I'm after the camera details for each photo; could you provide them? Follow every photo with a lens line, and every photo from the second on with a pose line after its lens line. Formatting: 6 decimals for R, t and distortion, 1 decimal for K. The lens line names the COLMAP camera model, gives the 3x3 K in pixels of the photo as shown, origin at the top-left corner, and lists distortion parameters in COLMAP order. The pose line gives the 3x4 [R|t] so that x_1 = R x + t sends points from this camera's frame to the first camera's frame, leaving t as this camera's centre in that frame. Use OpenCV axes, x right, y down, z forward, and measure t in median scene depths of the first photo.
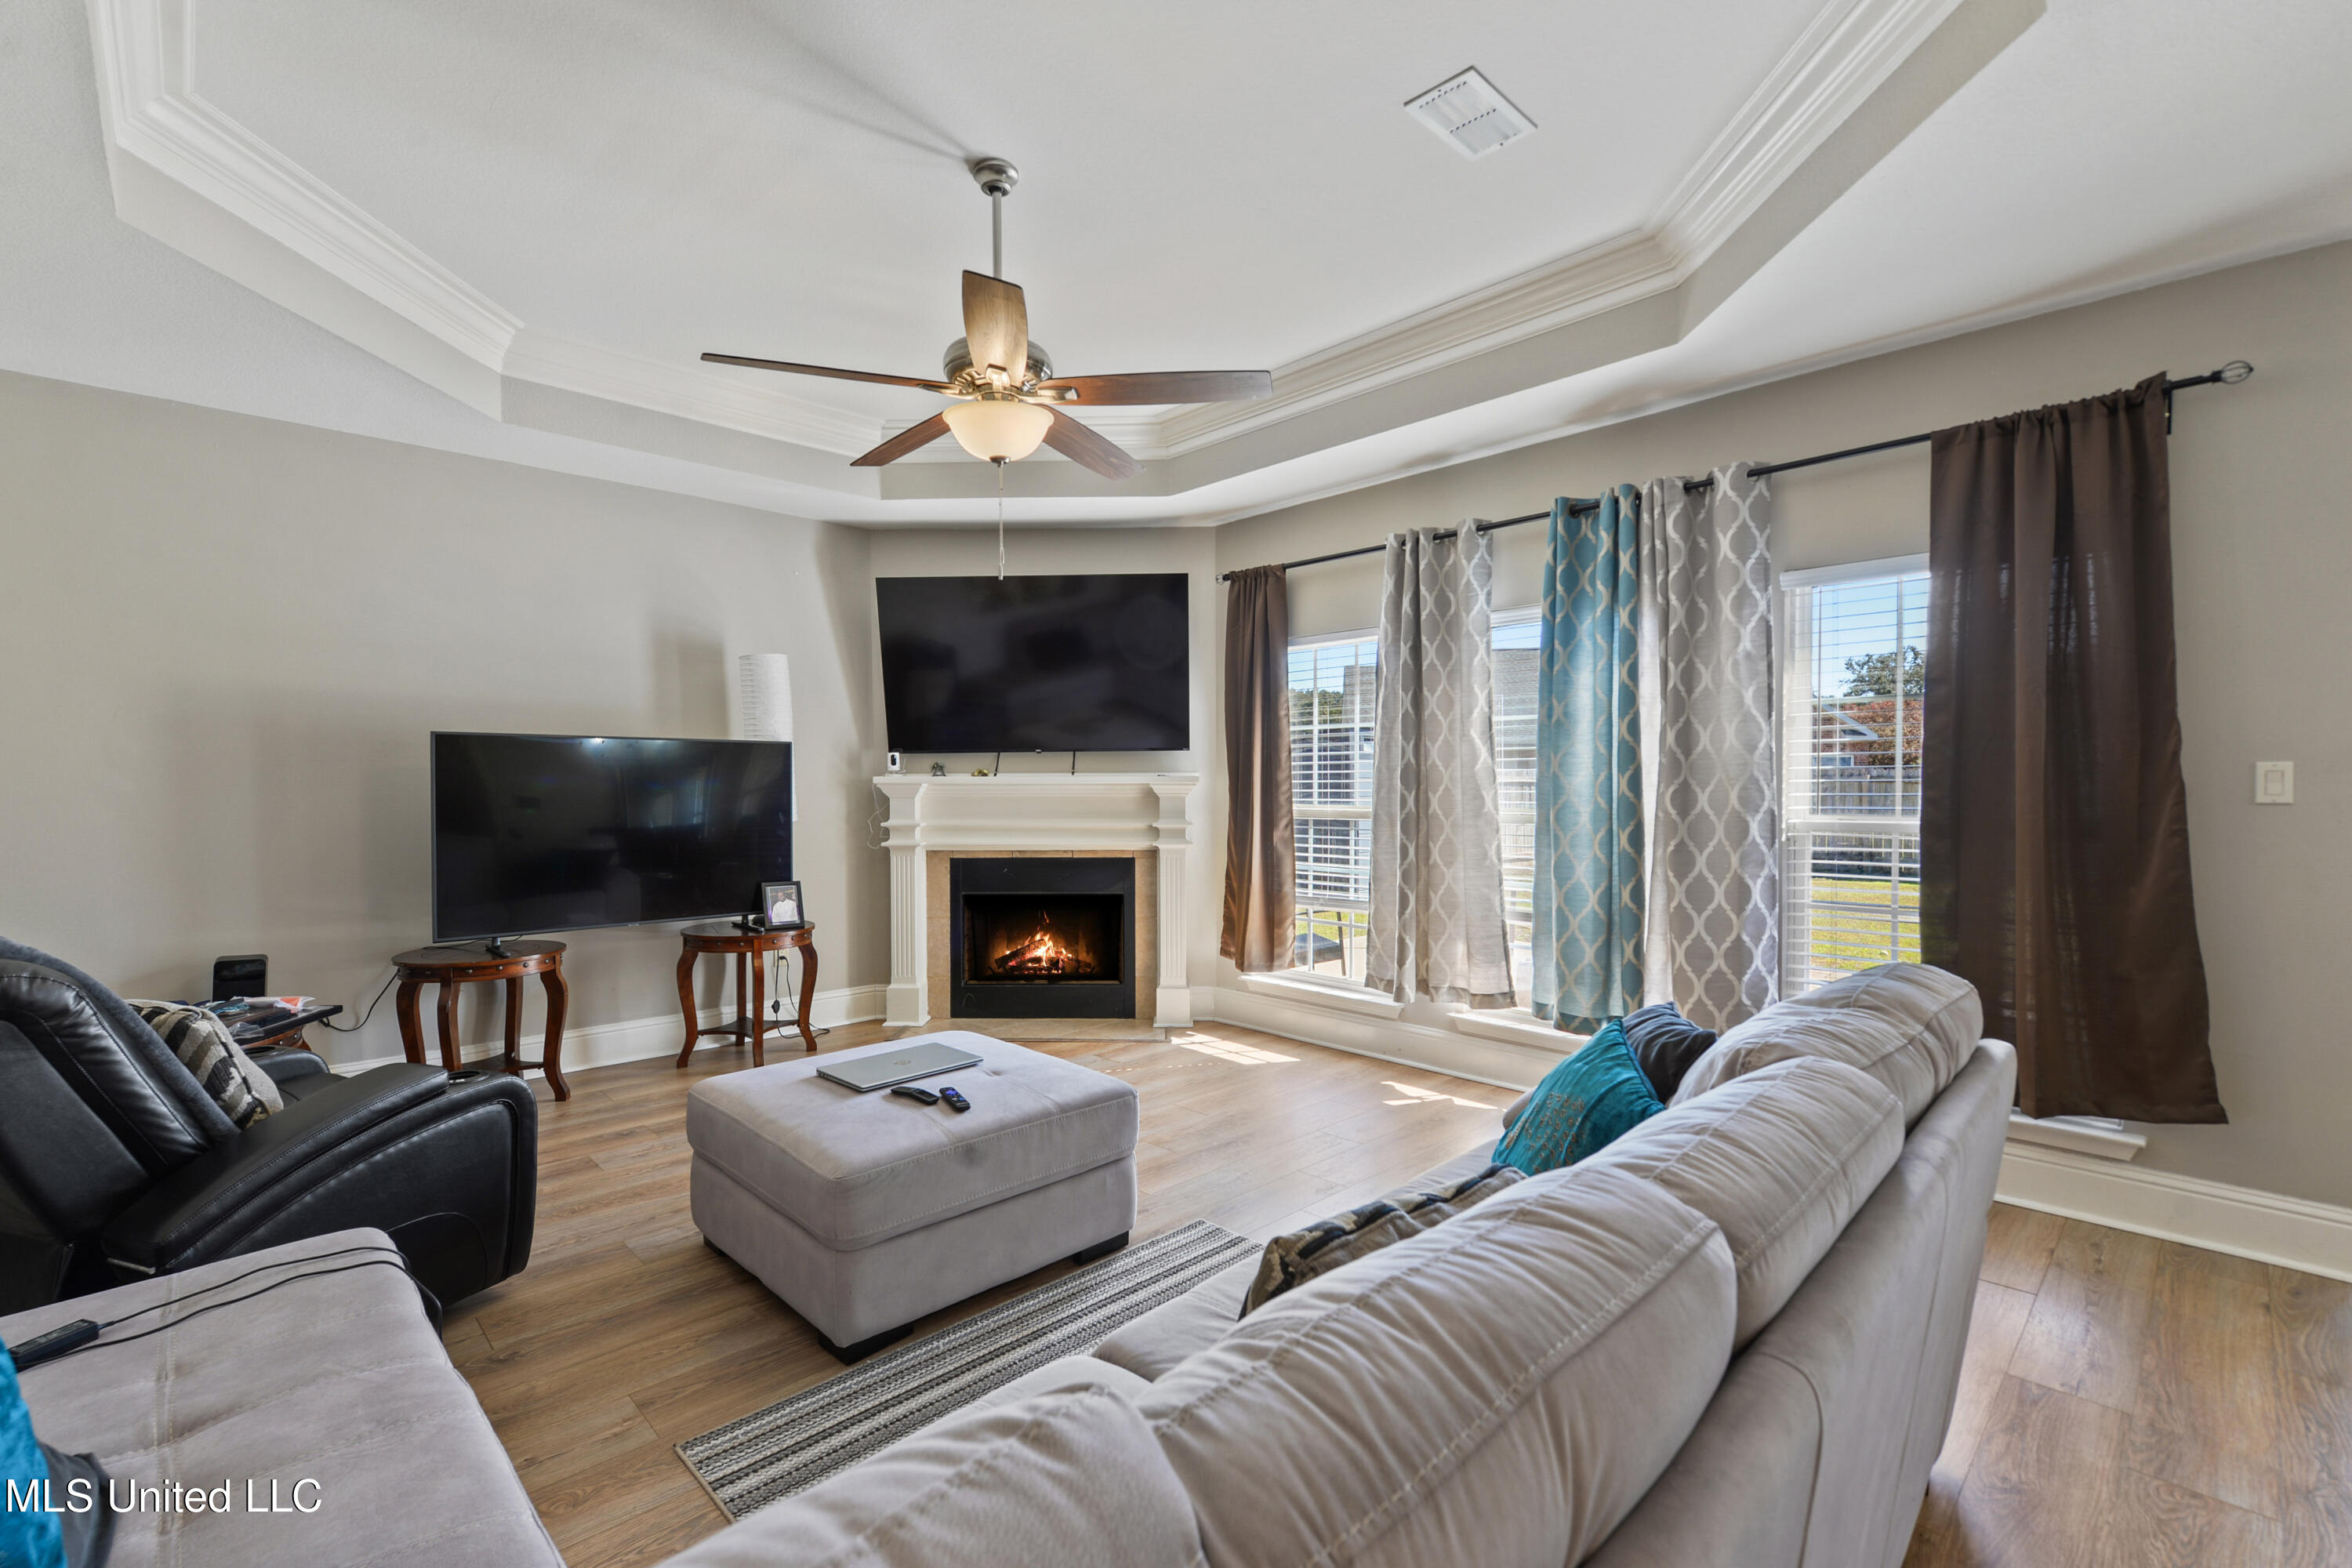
lens RADIAL K [[1005.2, 0, 1170.6], [0, 1005.2, 794.2], [0, 0, 1]] dist [-0.010757, -0.000257]
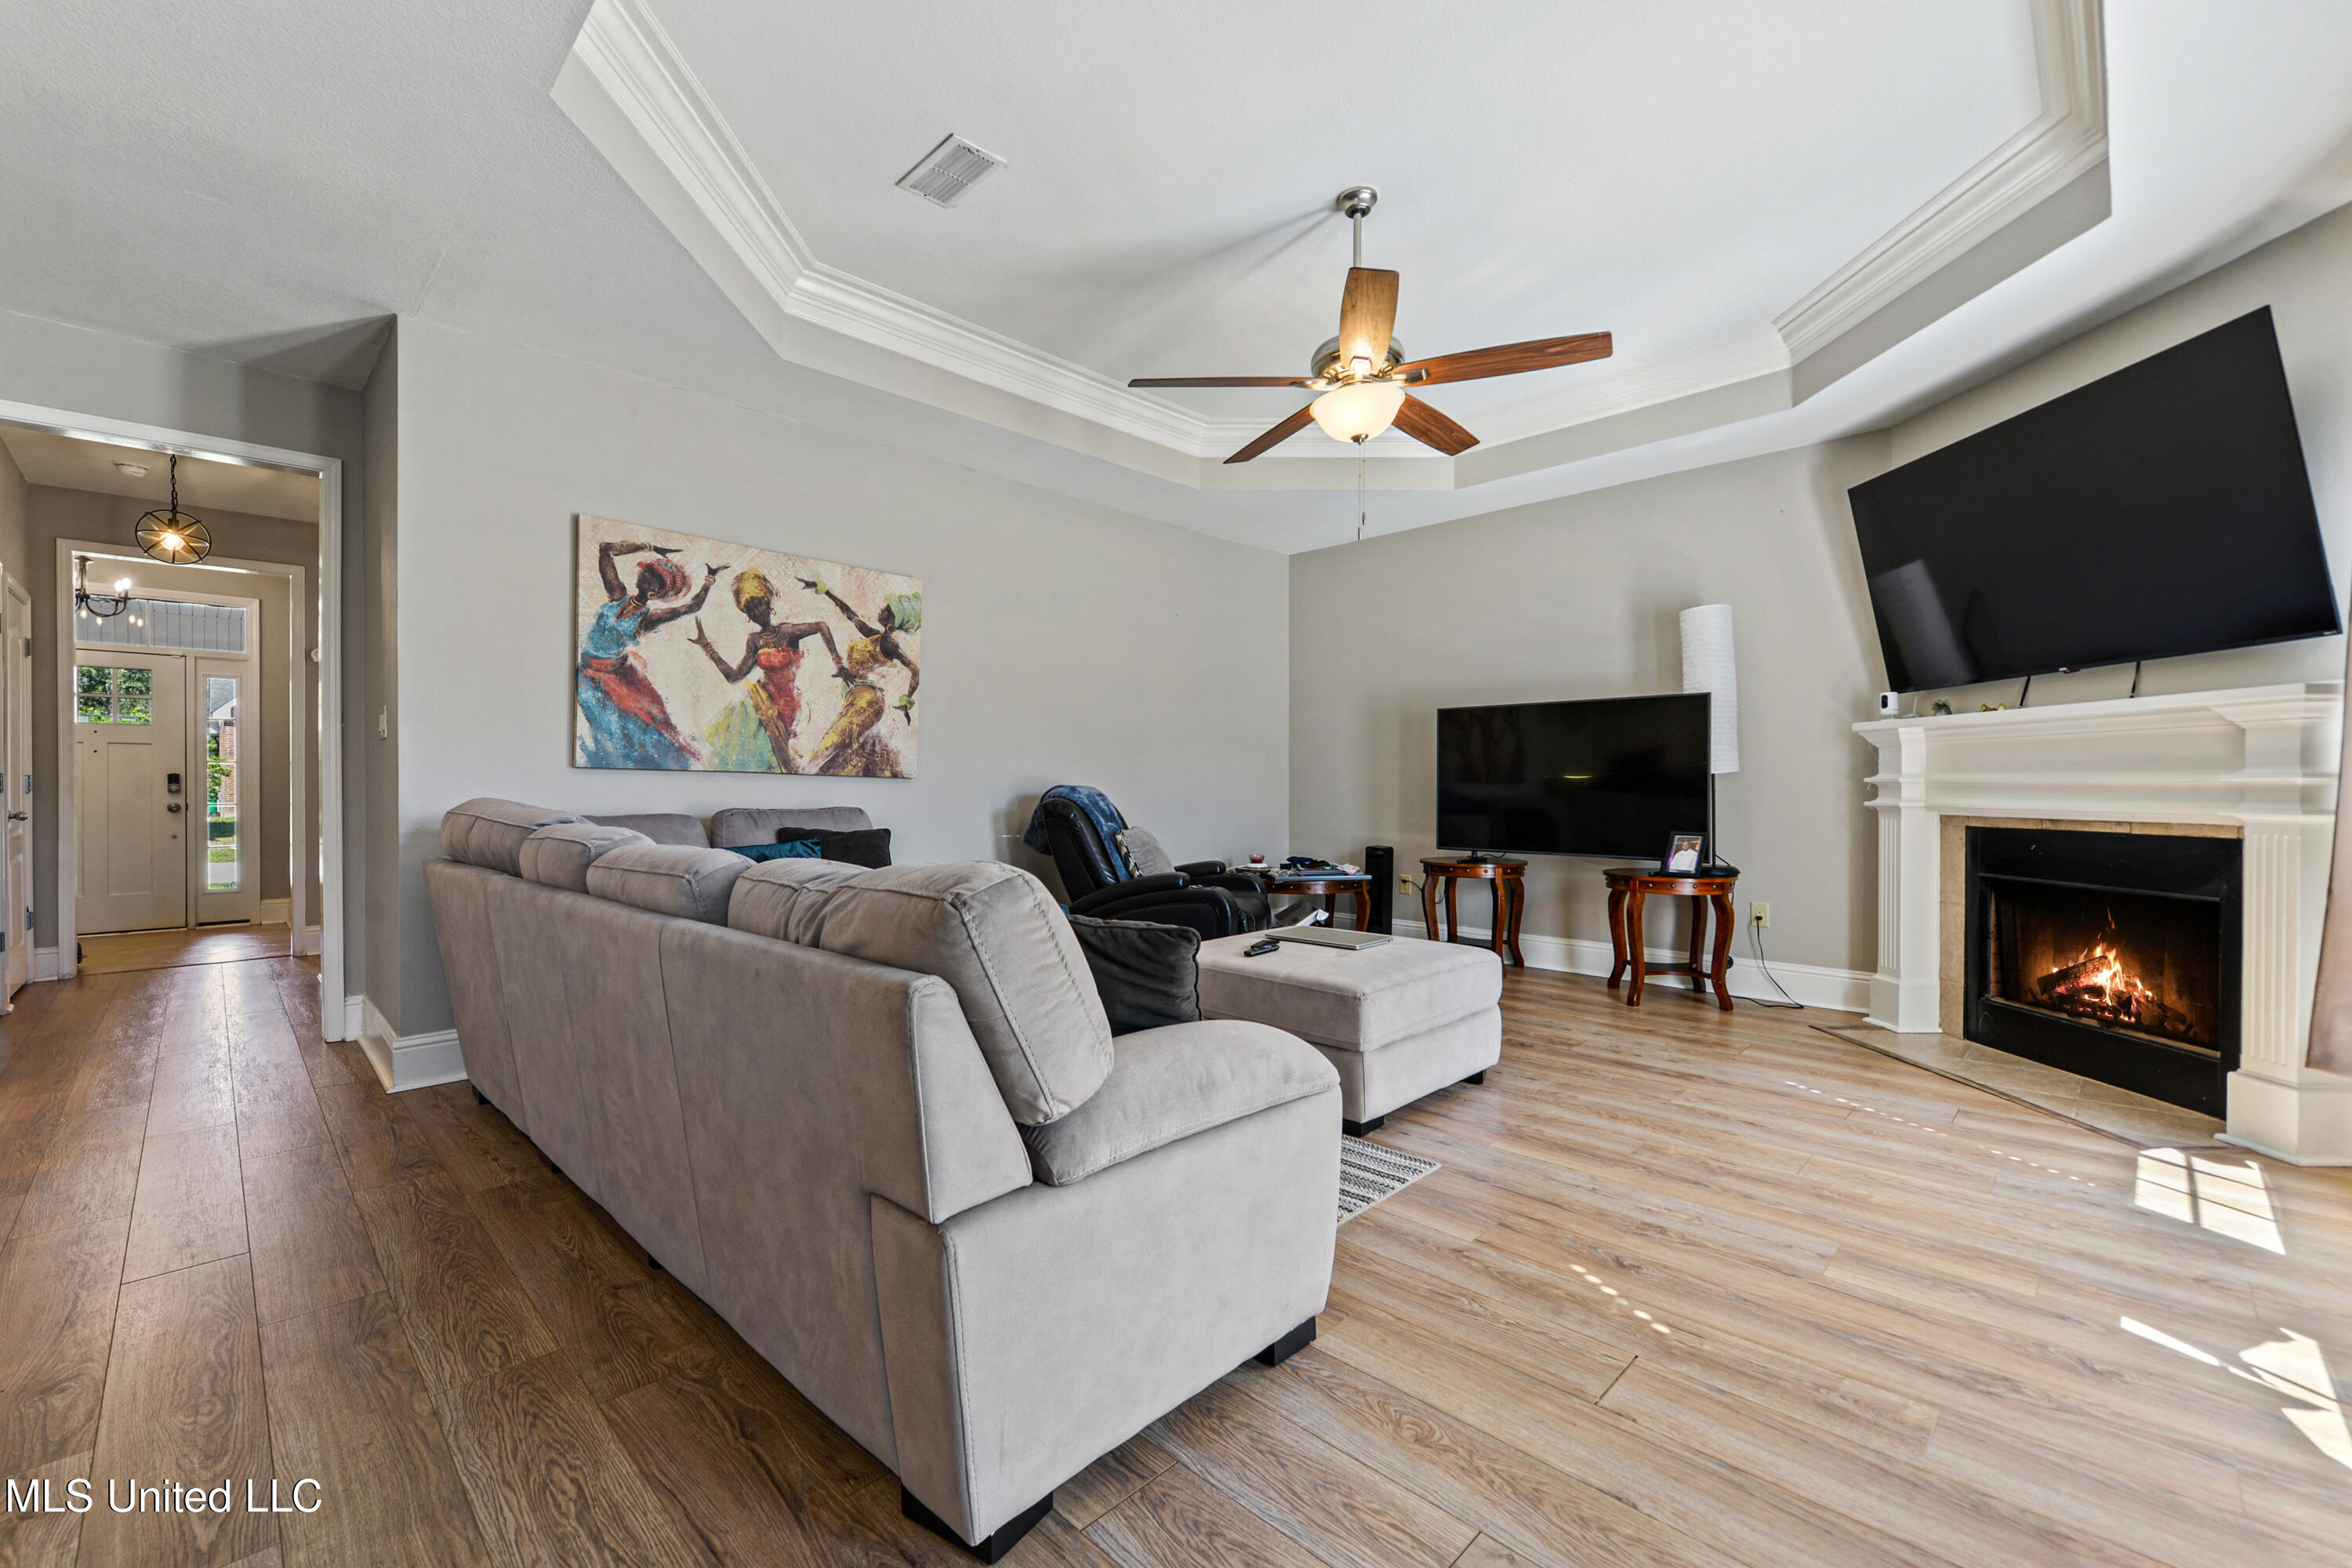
lens RADIAL K [[975.7, 0, 1170.4], [0, 975.7, 788.6], [0, 0, 1]] dist [-0.000827, -0.000210]
pose [[0.011514, -0.005988, -0.999916, 0.503867], [-0.015246, 0.999865, -0.006163, 0.049933], [0.999817, 0.015316, 0.011421, 0.406223]]
